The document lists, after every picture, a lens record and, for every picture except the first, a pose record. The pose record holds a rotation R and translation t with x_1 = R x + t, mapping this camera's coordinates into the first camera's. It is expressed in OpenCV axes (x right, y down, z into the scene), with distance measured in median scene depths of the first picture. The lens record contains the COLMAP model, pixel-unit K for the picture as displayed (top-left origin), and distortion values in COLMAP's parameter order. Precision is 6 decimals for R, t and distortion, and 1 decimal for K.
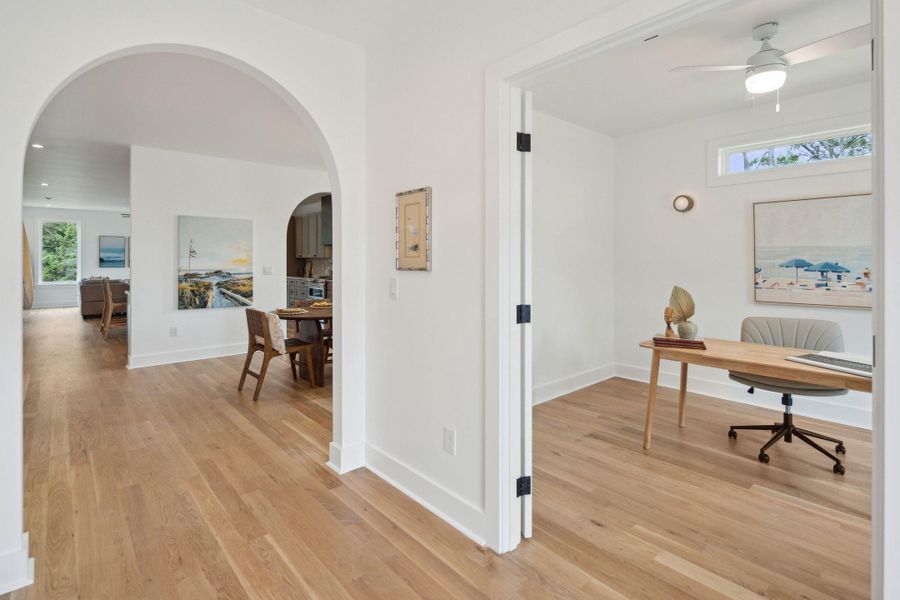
lens RADIAL K [[442.1, 0, 447.8], [0, 442.1, 258.1], [0, 0, 1]] dist [0.003546, 0.000225]
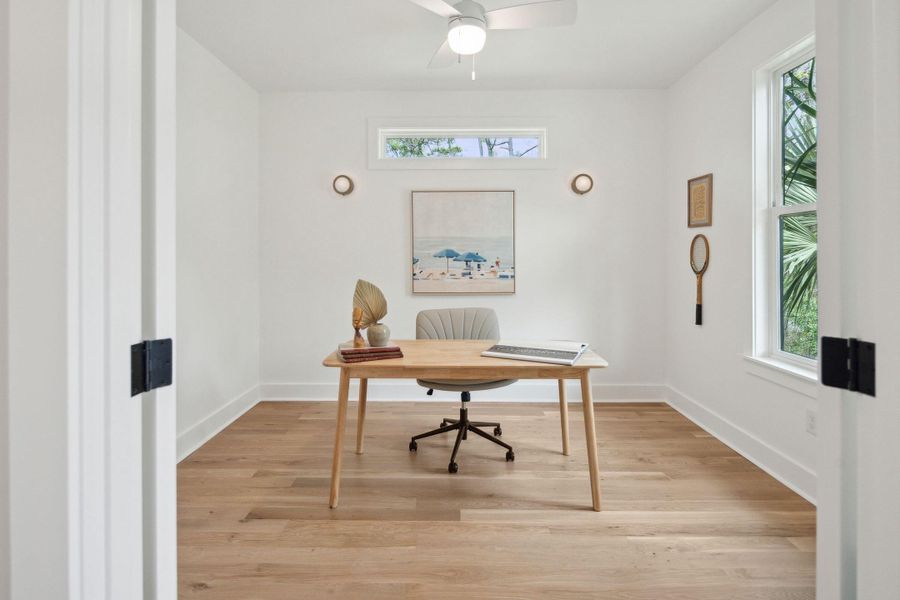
lens RADIAL K [[442.1, 0, 447.8], [0, 442.1, 258.1], [0, 0, 1]] dist [0.003546, 0.000225]
pose [[0.673696, -0.001202, 0.739008, 0.041775], [-0.002555, 0.999989, 0.003956, 0.021746], [-0.739005, -0.004553, 0.673685, 0.370614]]
